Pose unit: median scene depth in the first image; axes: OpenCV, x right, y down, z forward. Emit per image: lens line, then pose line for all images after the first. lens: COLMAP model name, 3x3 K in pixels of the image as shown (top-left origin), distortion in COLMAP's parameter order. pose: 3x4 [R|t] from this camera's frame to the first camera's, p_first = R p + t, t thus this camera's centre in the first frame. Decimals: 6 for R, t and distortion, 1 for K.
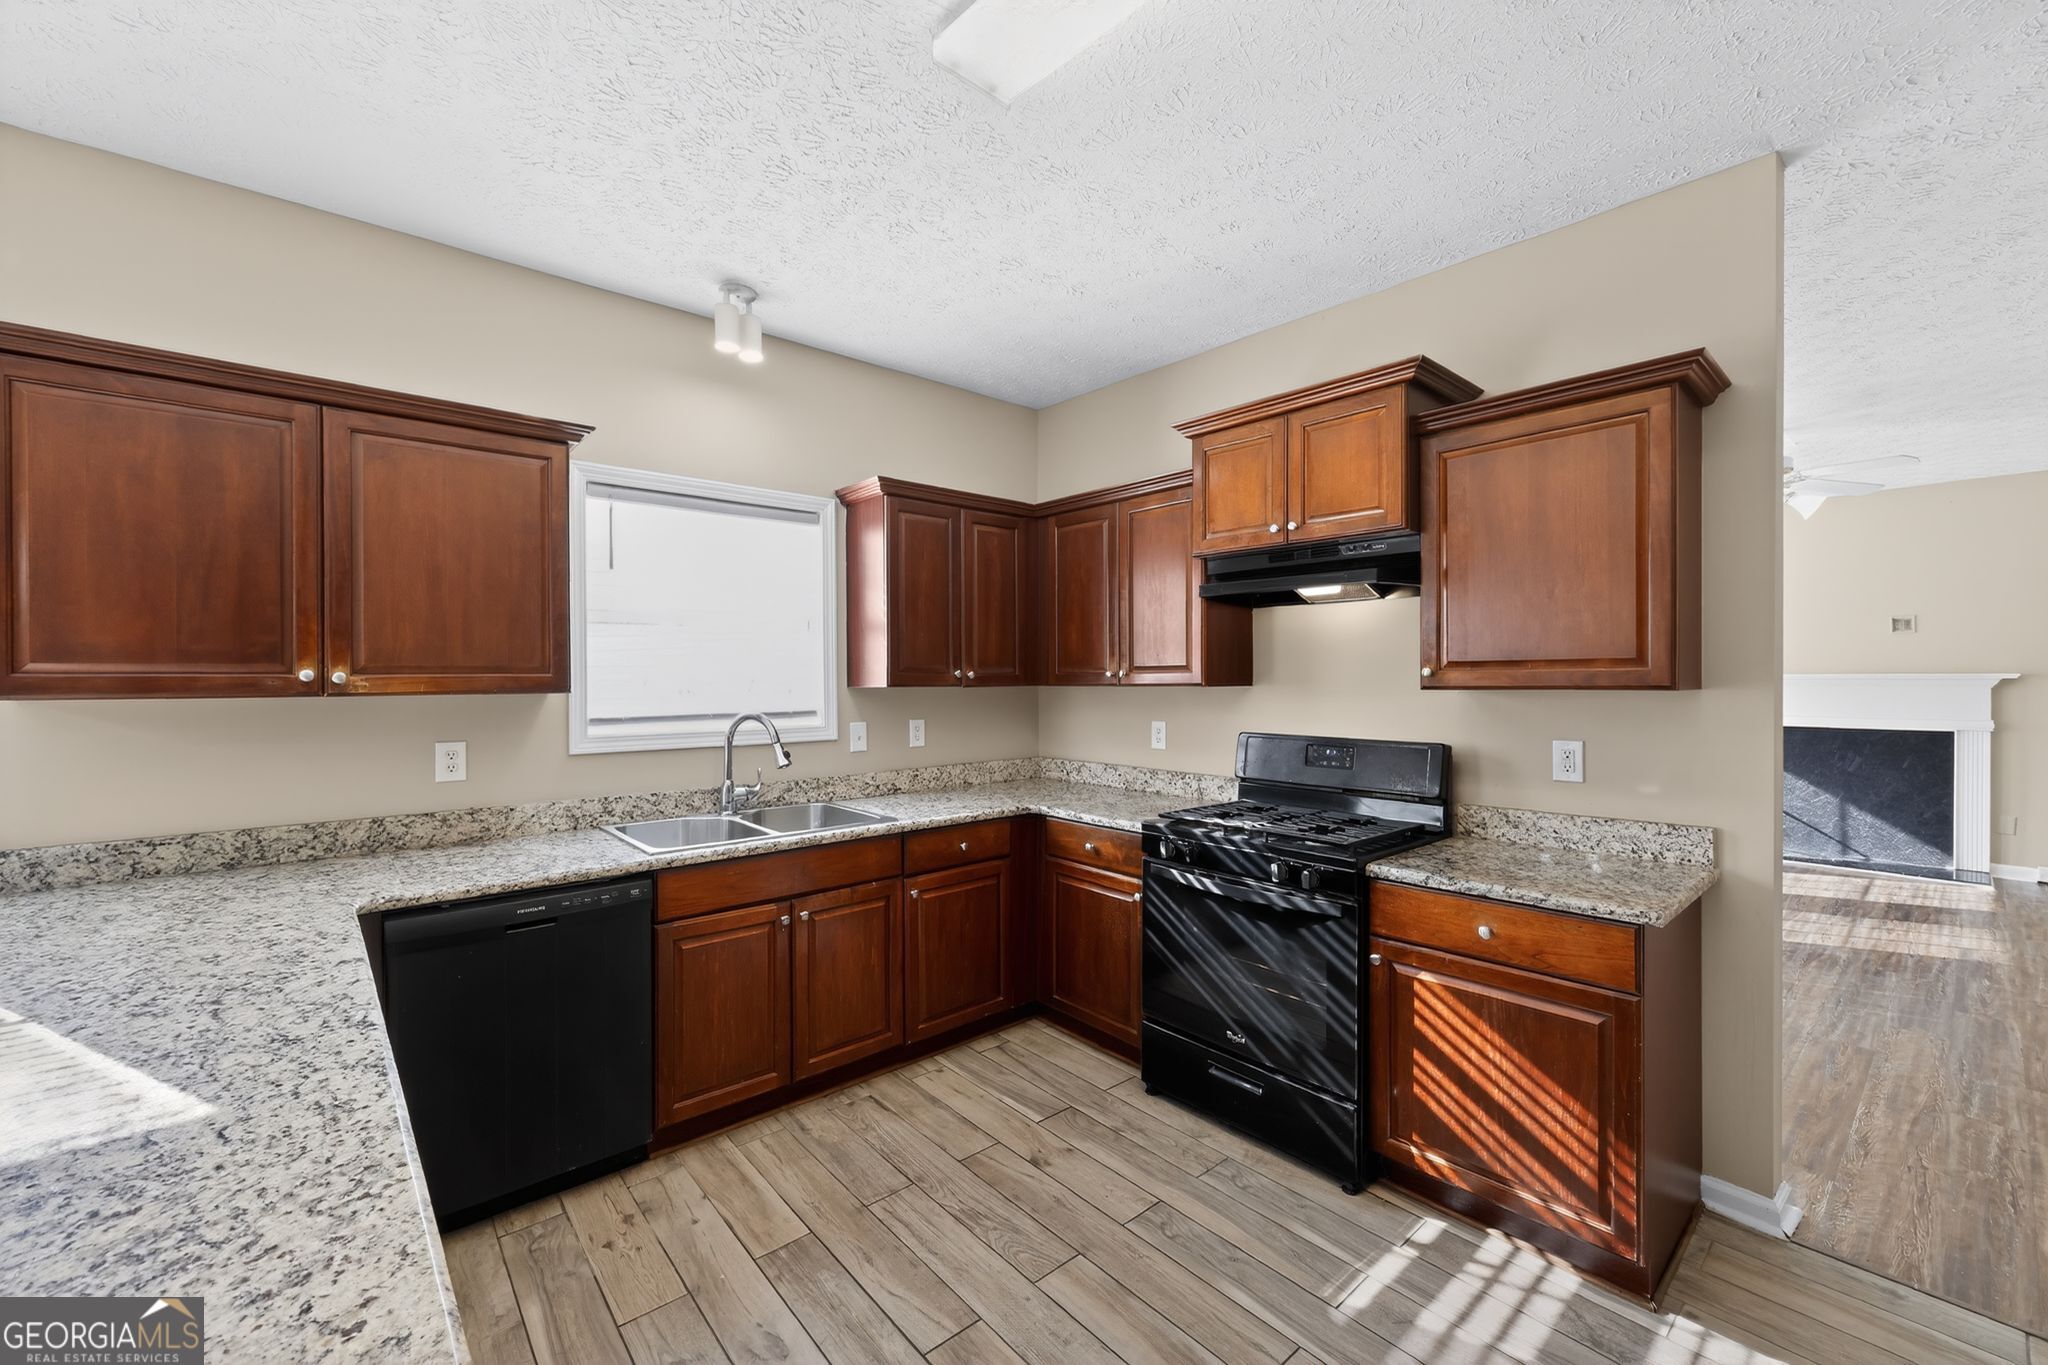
lens RADIAL K [[814.2, 0, 1024.0], [0, 814.2, 682.5], [0, 0, 1]] dist [0.000084, -0.000074]
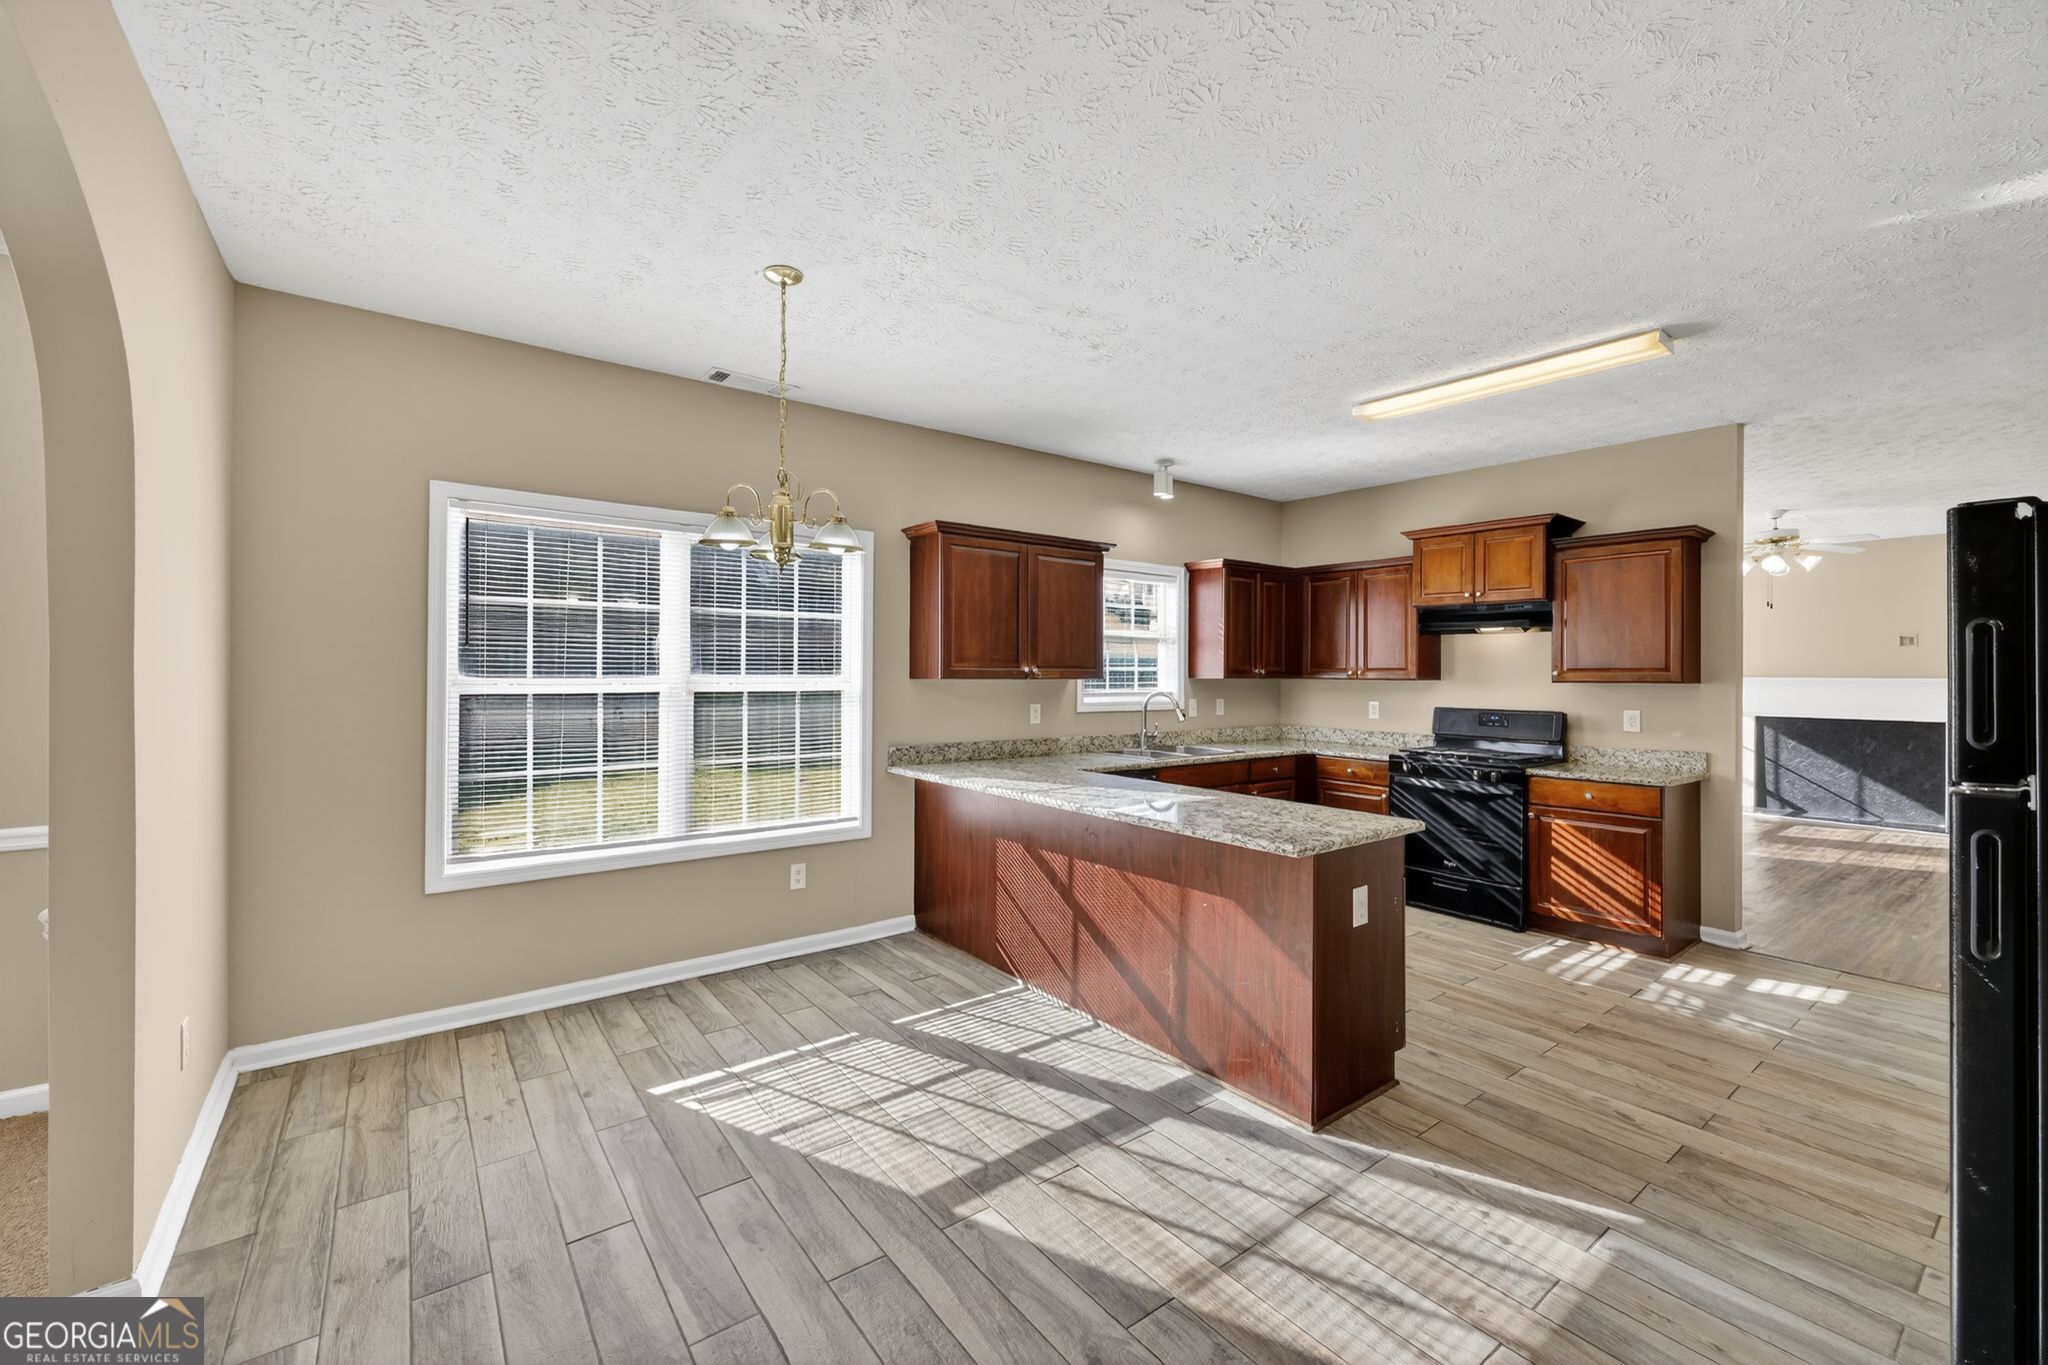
lens RADIAL K [[825.9, 0, 1019.8], [0, 825.9, 667.3], [0, 0, 1]] dist [-0.000773, 0.000170]
pose [[0.997888, 0.010340, -0.064131, -0.591130], [-0.011112, 0.999870, -0.011693, 0.008564], [0.064002, 0.012381, 0.997873, -0.944829]]
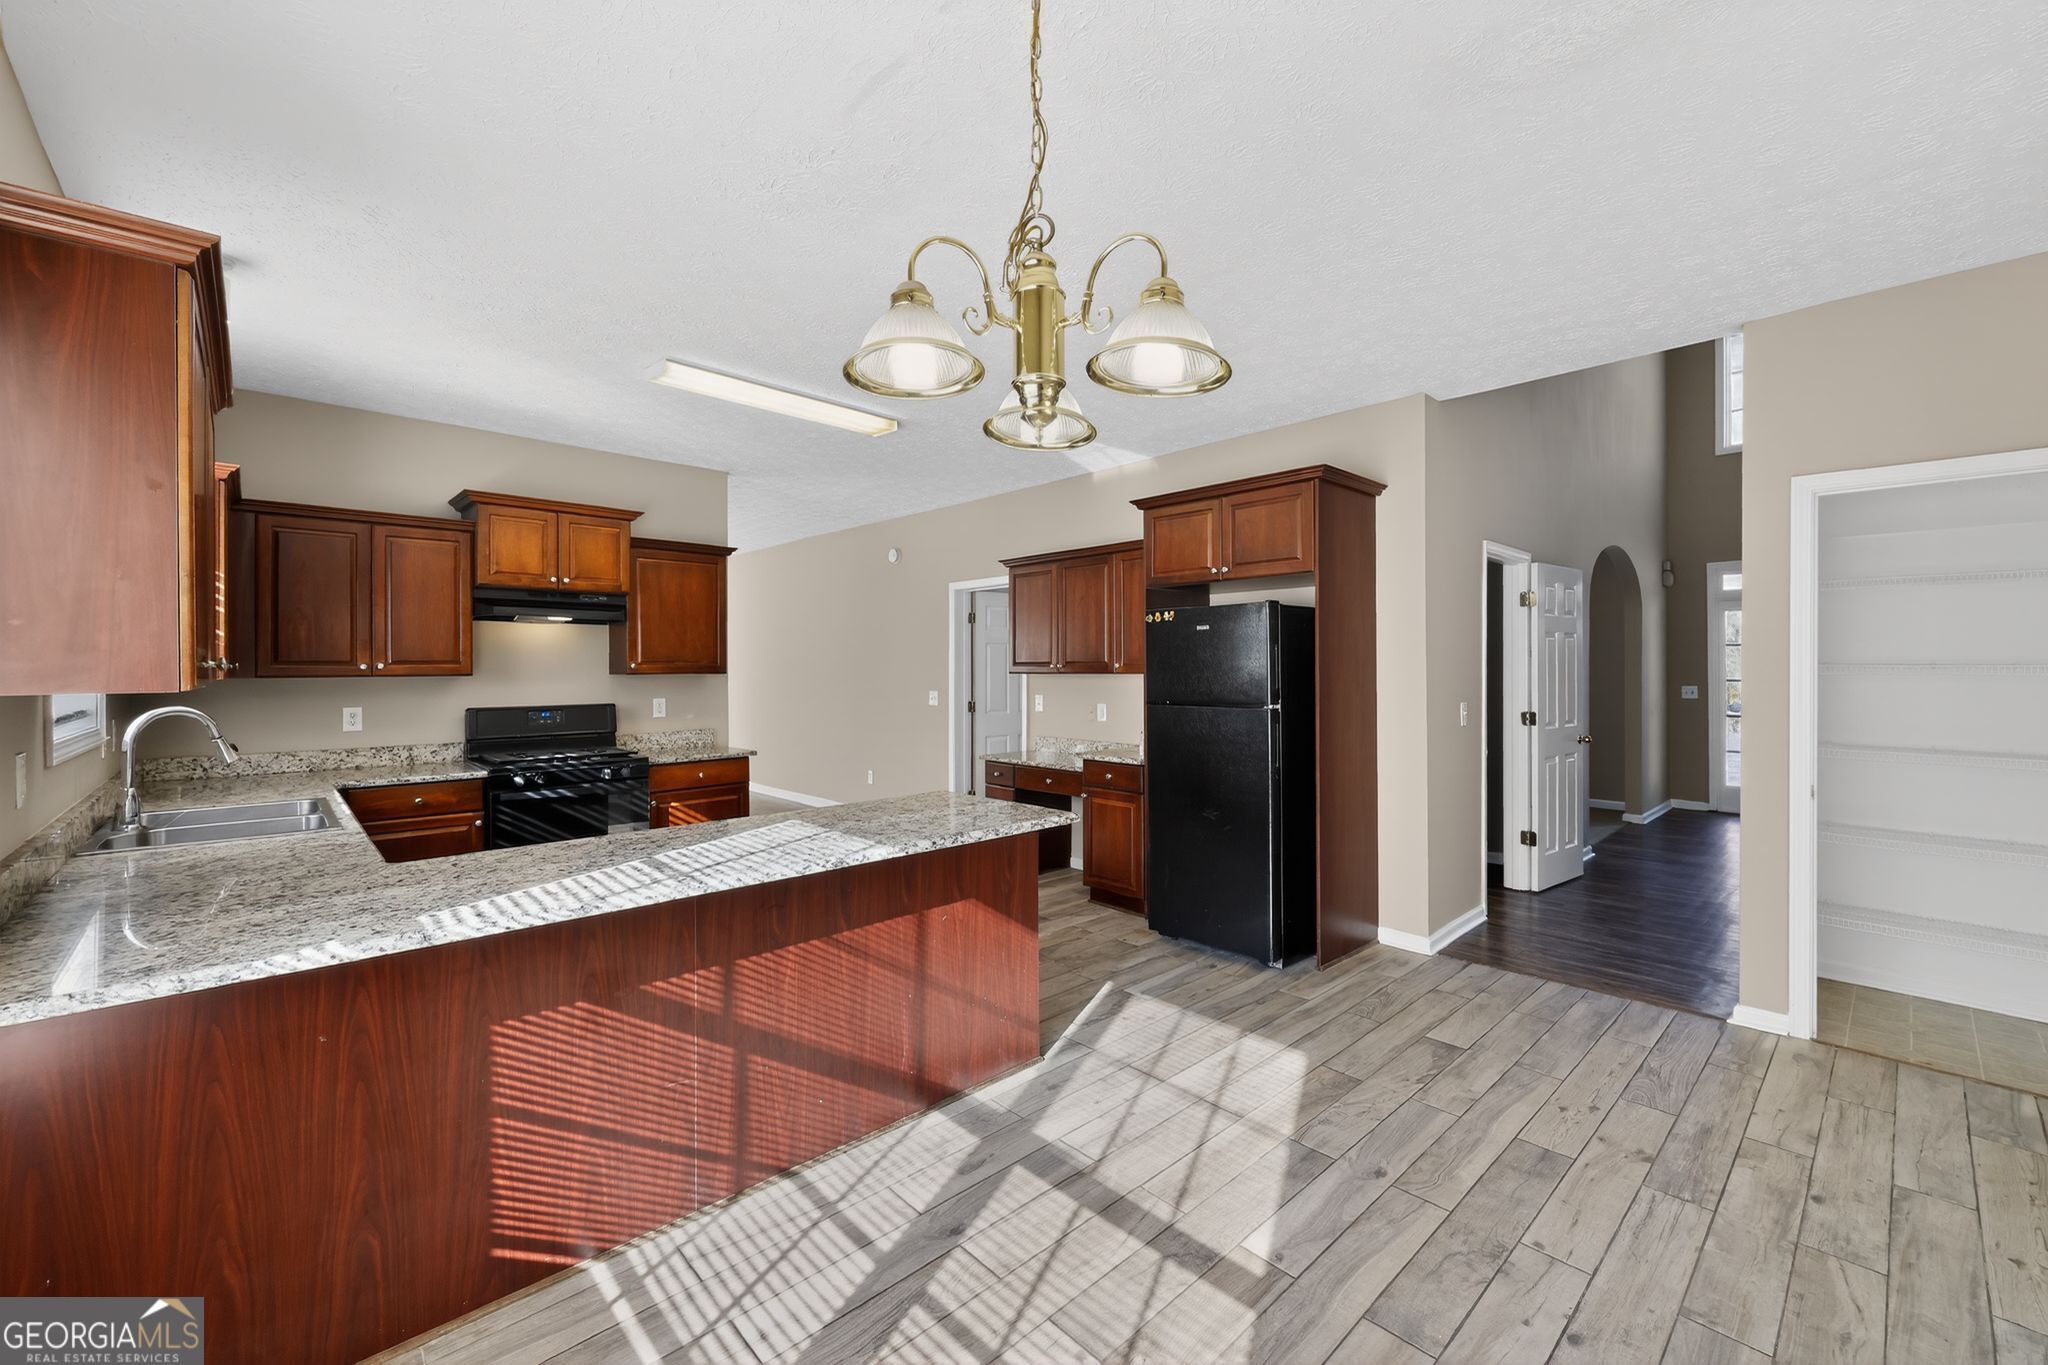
lens RADIAL K [[825.9, 0, 1019.8], [0, 825.9, 667.3], [0, 0, 1]] dist [-0.000773, 0.000170]
pose [[-0.032910, 0.001717, 0.999457, -1.426052], [0.010618, 0.999943, -0.001368, 0.003063], [-0.999402, 0.010567, -0.032927, 0.106986]]
